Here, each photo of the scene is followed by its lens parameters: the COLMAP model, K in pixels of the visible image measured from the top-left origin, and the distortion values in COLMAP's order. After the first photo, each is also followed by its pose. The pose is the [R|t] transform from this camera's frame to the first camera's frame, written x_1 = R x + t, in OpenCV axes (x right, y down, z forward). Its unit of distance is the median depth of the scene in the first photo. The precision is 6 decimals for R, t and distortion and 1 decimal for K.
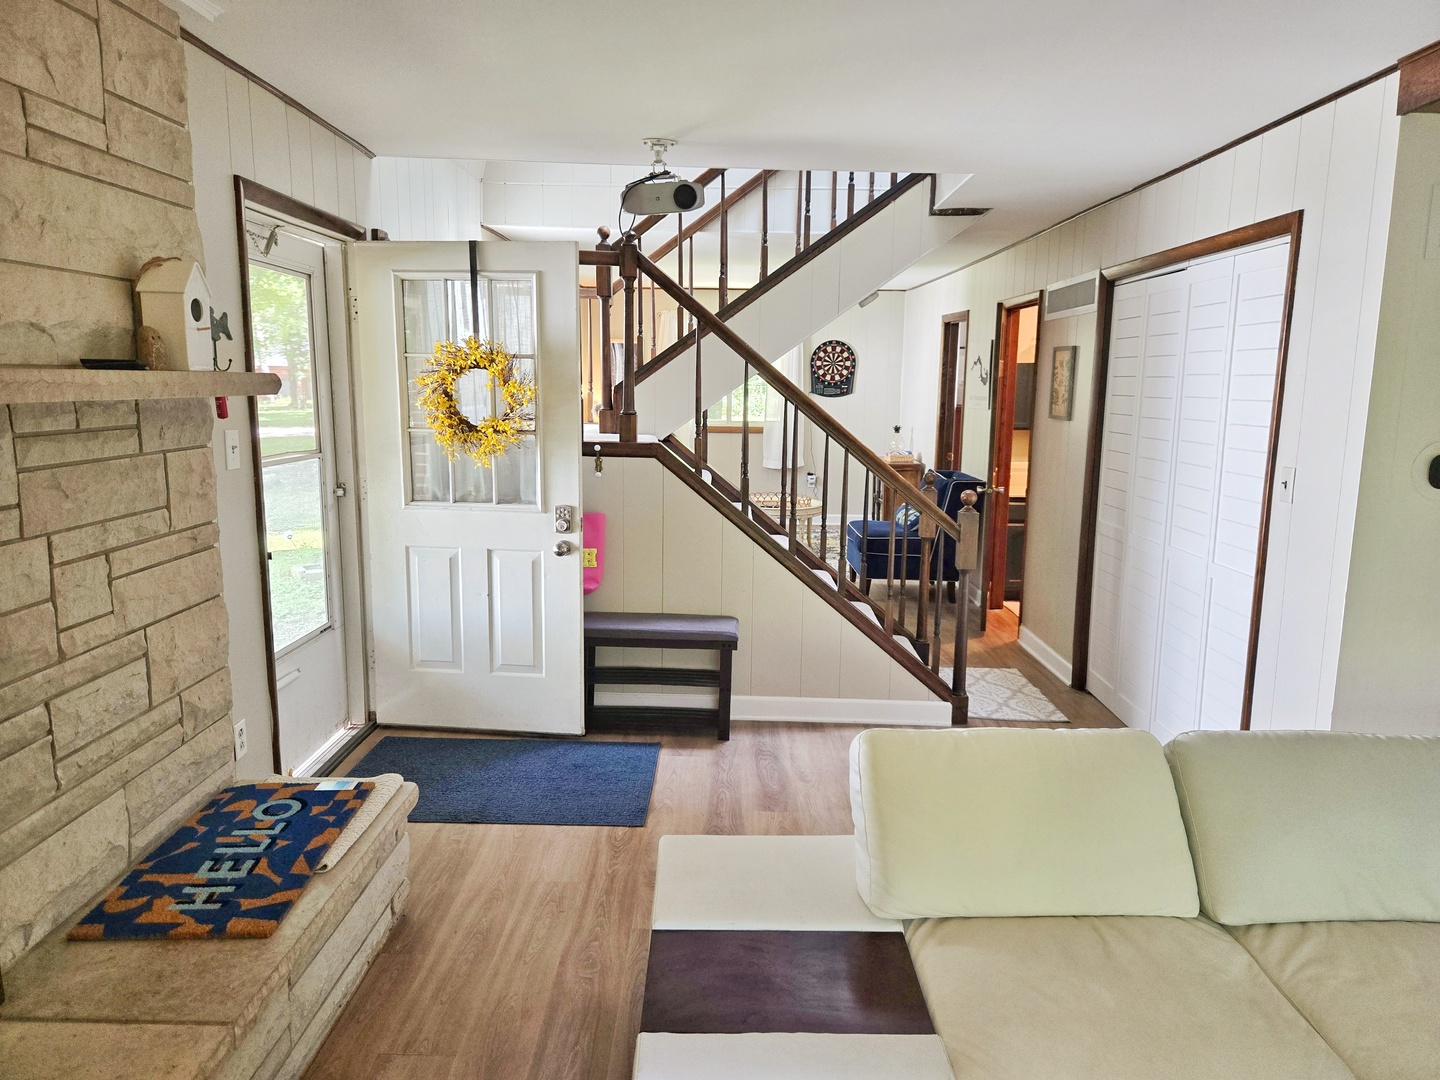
lens RADIAL K [[978.3, 0, 721.8], [0, 978.3, 529.2], [0, 0, 1]] dist [0.032995, -0.017264]
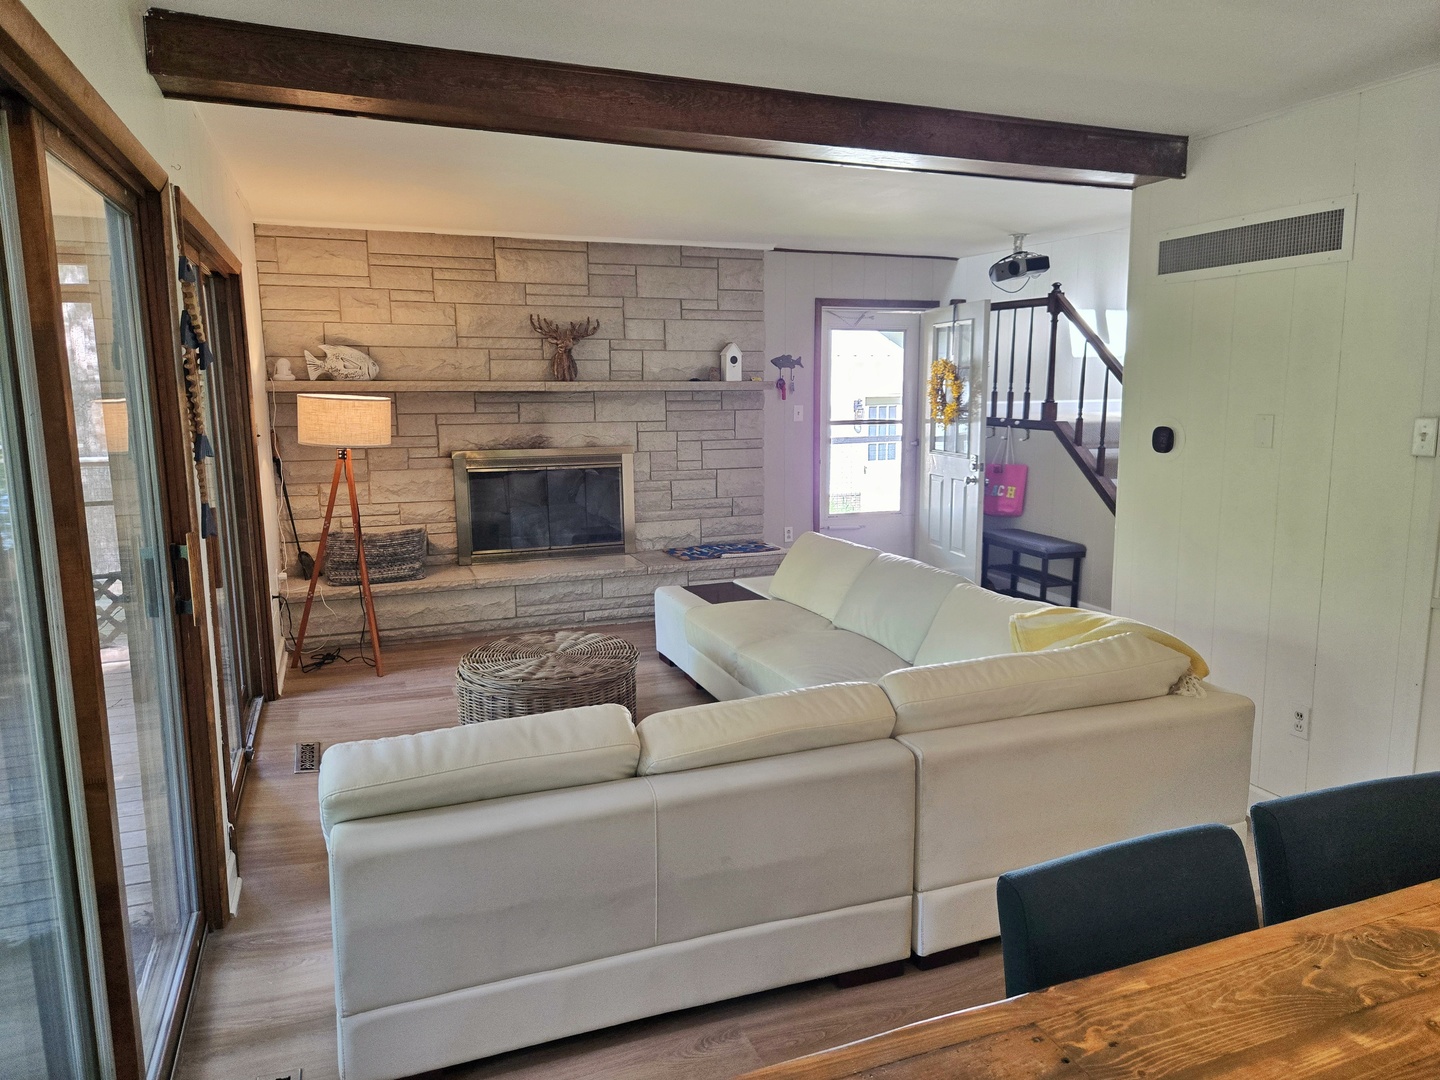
lens RADIAL K [[978.3, 0, 723.0], [0, 978.3, 549.1], [0, 0, 1]] dist [0.032995, -0.017264]
pose [[0.372211, 0.127625, -0.919332, 1.179621], [-0.129466, 0.987957, 0.084734, 0.047011], [0.919074, 0.087484, 0.384252, -0.043445]]
